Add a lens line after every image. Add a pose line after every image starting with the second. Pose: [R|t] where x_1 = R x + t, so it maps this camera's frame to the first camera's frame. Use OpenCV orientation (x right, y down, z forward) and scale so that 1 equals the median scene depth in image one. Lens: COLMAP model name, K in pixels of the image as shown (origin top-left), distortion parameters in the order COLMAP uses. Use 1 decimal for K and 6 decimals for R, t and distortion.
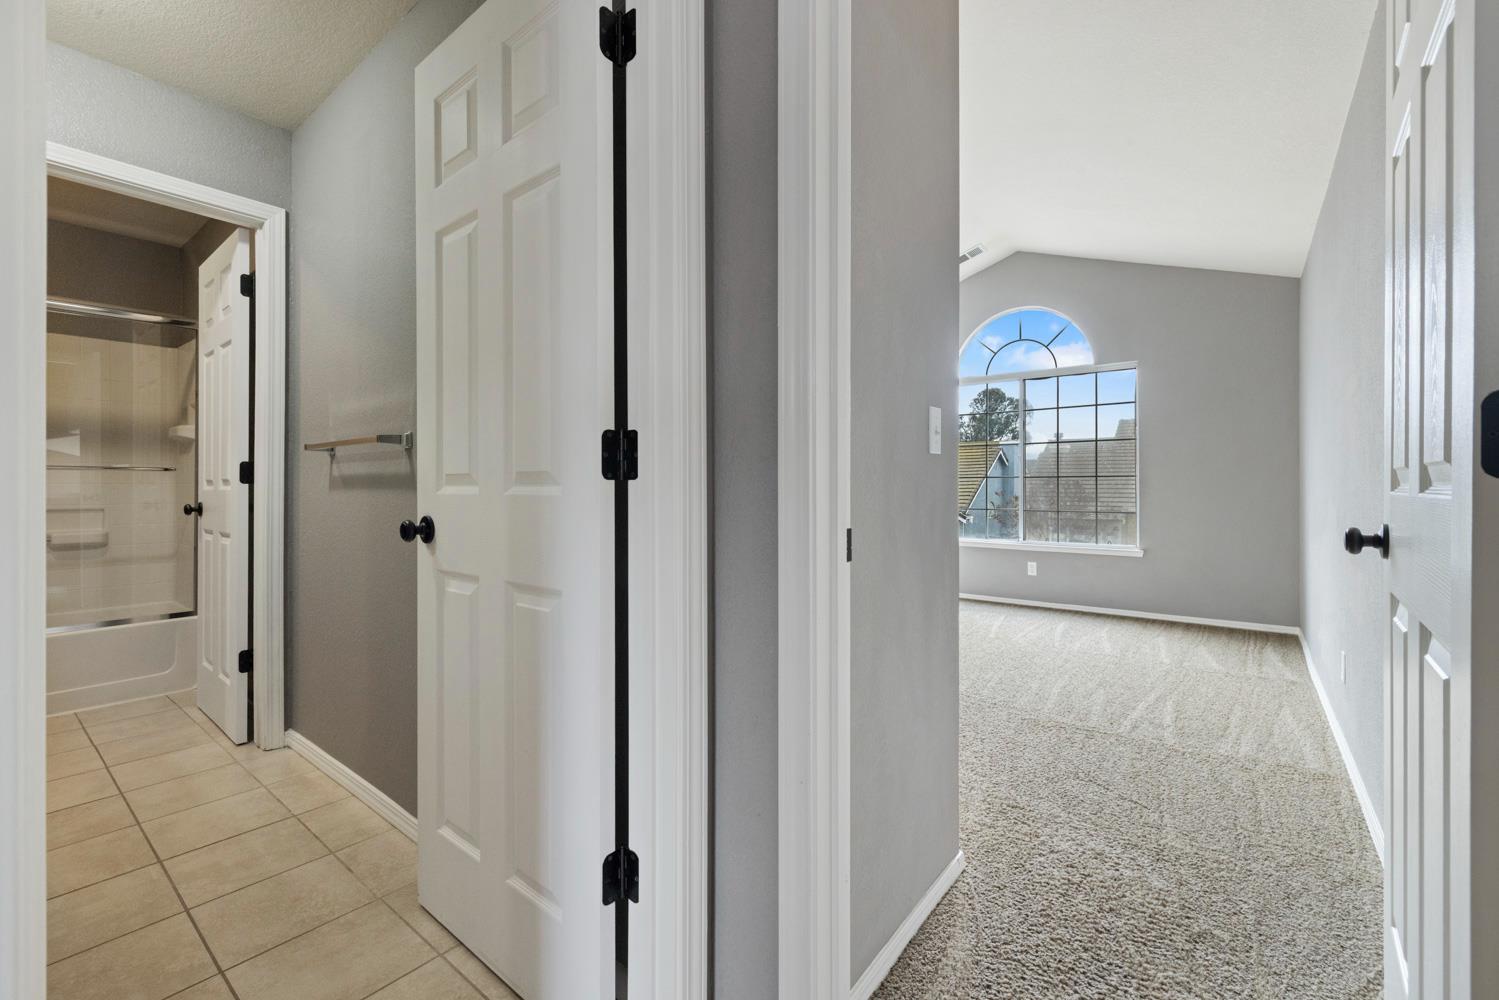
lens RADIAL K [[625.8, 0, 745.8], [0, 625.8, 491.1], [0, 0, 1]] dist [0.006914, -0.001687]
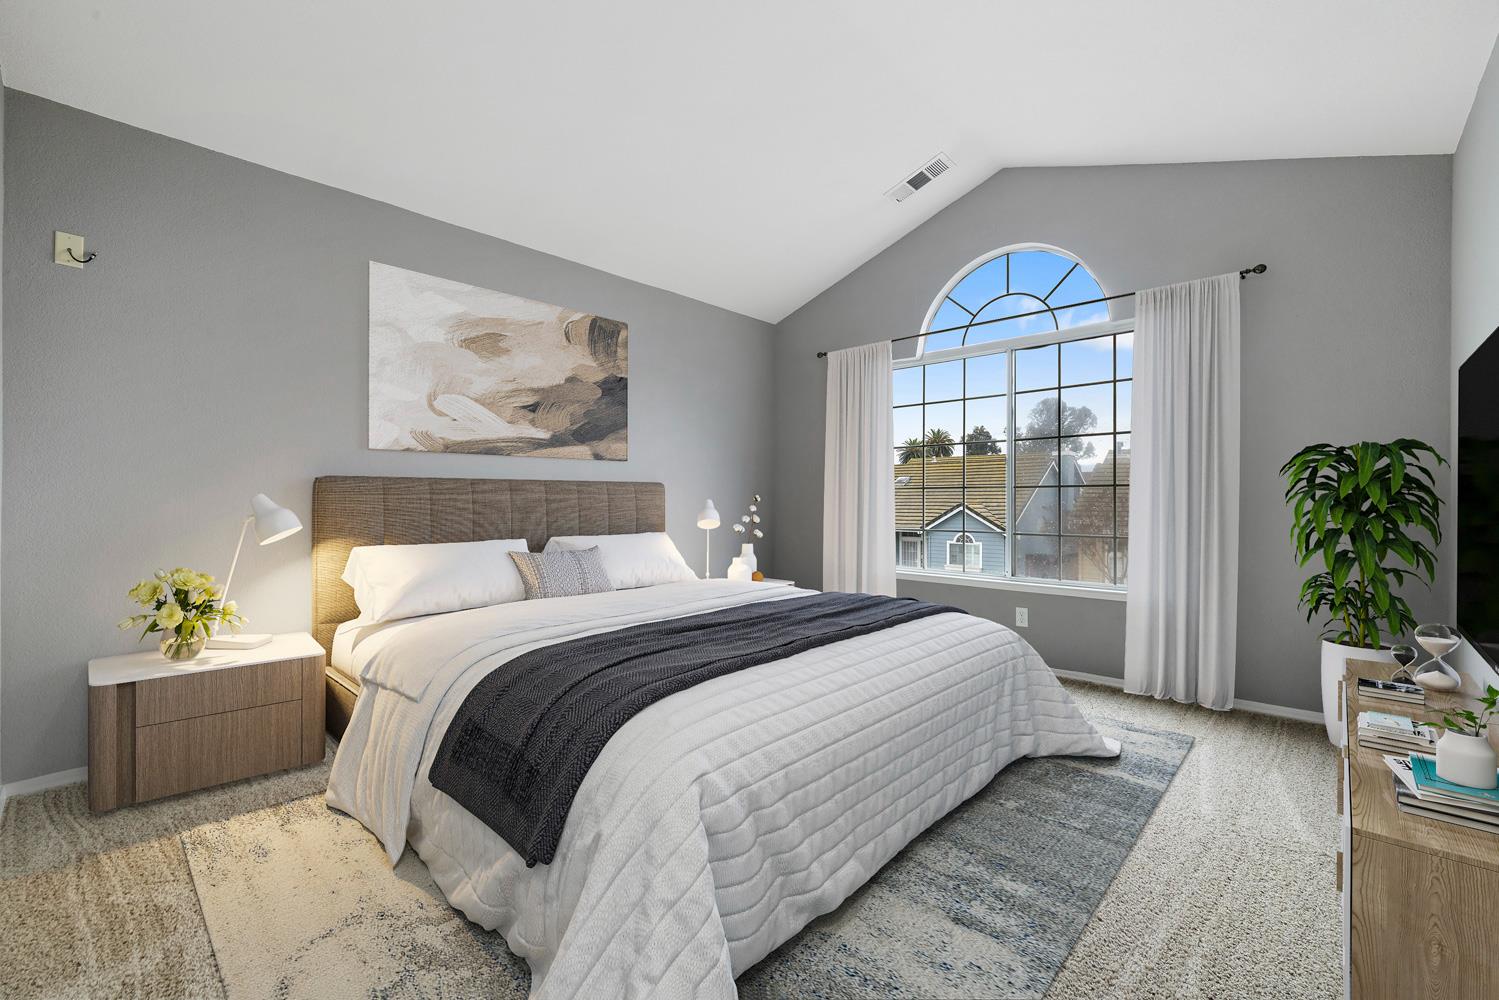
lens RADIAL K [[625.8, 0, 737.2], [0, 625.8, 510.1], [0, 0, 1]] dist [0.006914, -0.001687]
pose [[0.995934, 0.001539, -0.090076, 0.202974], [-0.000890, 0.999973, 0.007247, -0.001531], [0.090084, -0.007137, 0.995909, 0.270577]]
